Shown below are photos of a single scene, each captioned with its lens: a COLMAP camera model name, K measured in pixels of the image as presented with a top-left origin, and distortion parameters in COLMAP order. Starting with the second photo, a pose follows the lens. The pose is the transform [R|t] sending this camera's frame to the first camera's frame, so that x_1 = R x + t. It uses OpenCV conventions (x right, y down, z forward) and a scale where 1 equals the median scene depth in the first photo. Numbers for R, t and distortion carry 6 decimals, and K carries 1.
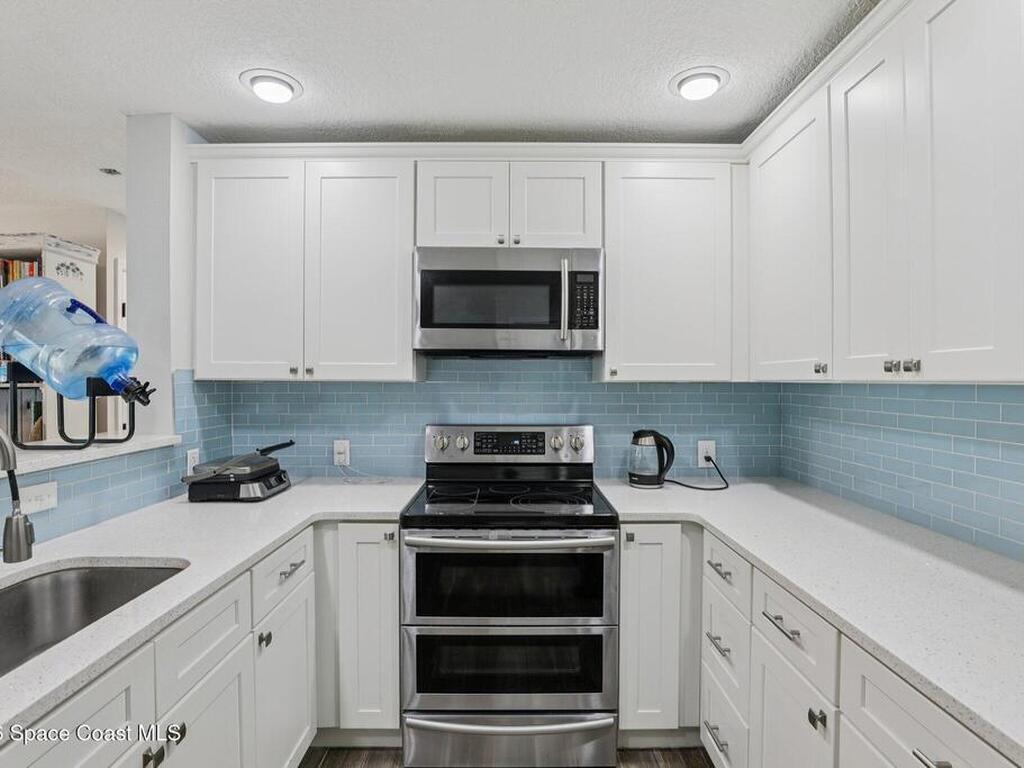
lens RADIAL K [[531.7, 0, 512.0], [0, 531.7, 384.0], [0, 0, 1]] dist [-0.036580, 0.001596]
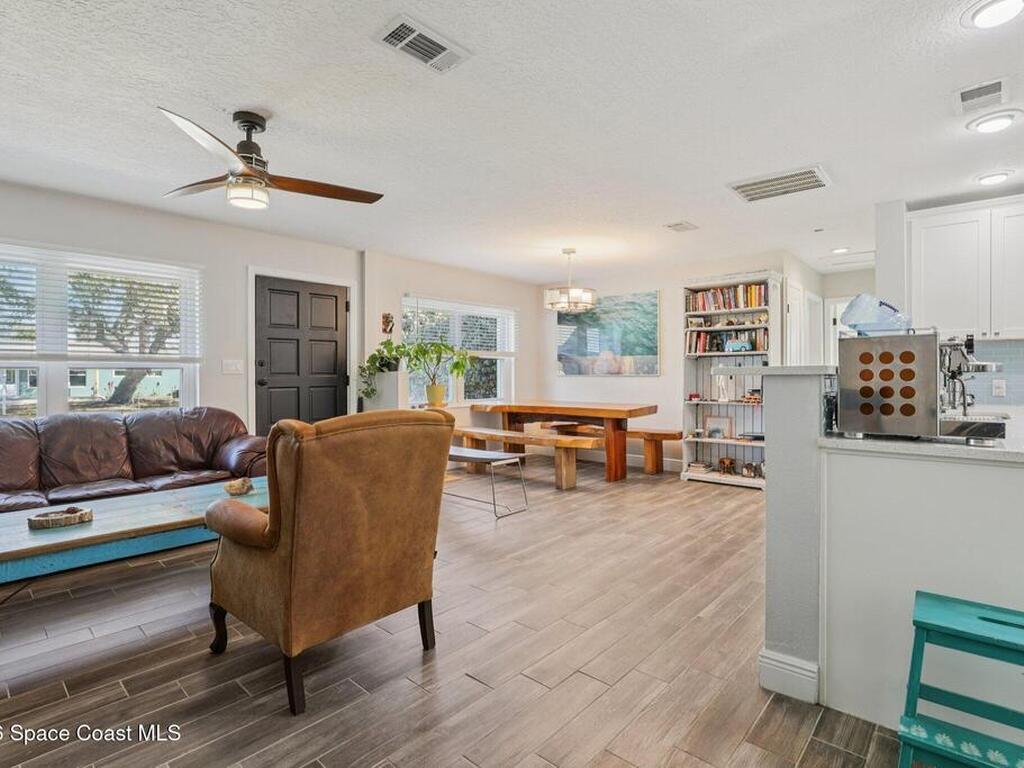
lens RADIAL K [[531.7, 0, 512.0], [0, 531.7, 384.0], [0, 0, 1]] dist [-0.036580, 0.001596]
pose [[0.743762, 0.003523, -0.668436, -0.428396], [0.002592, 0.999963, 0.008155, 0.117843], [0.668440, -0.007798, 0.743725, -1.233660]]
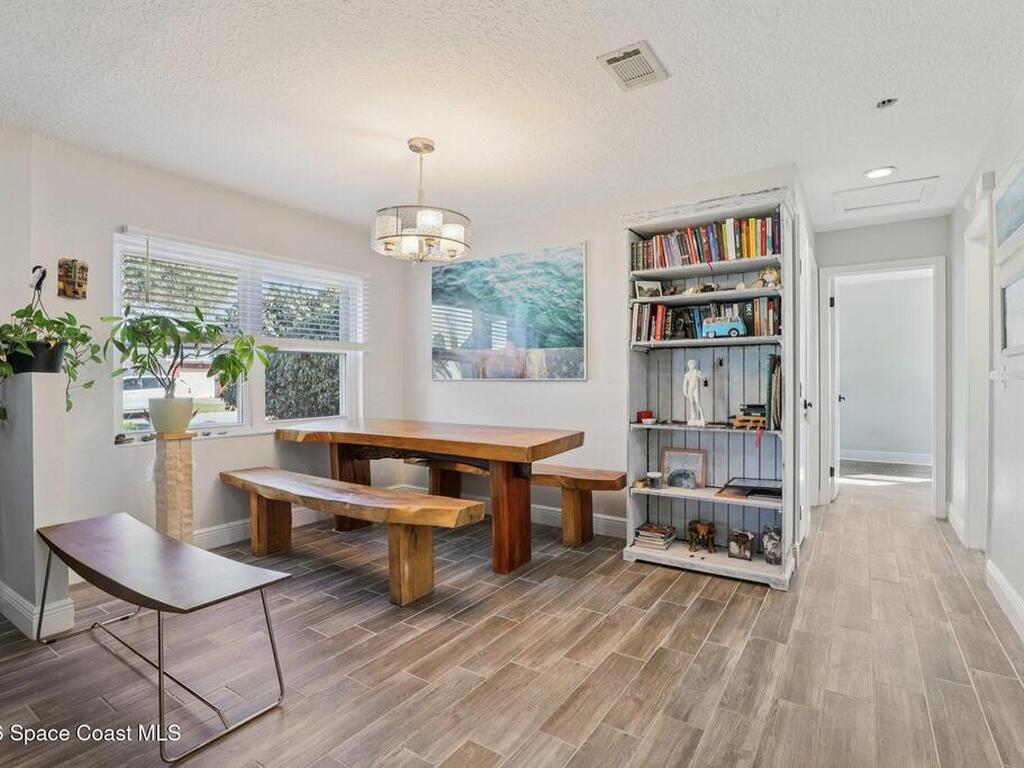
lens RADIAL K [[531.7, 0, 512.0], [0, 531.7, 384.0], [0, 0, 1]] dist [-0.036580, 0.001596]
pose [[0.829831, -0.001324, -0.558013, -0.971212], [0.003912, 0.999986, 0.003445, 0.104177], [0.558000, -0.005041, 0.829825, -0.173493]]
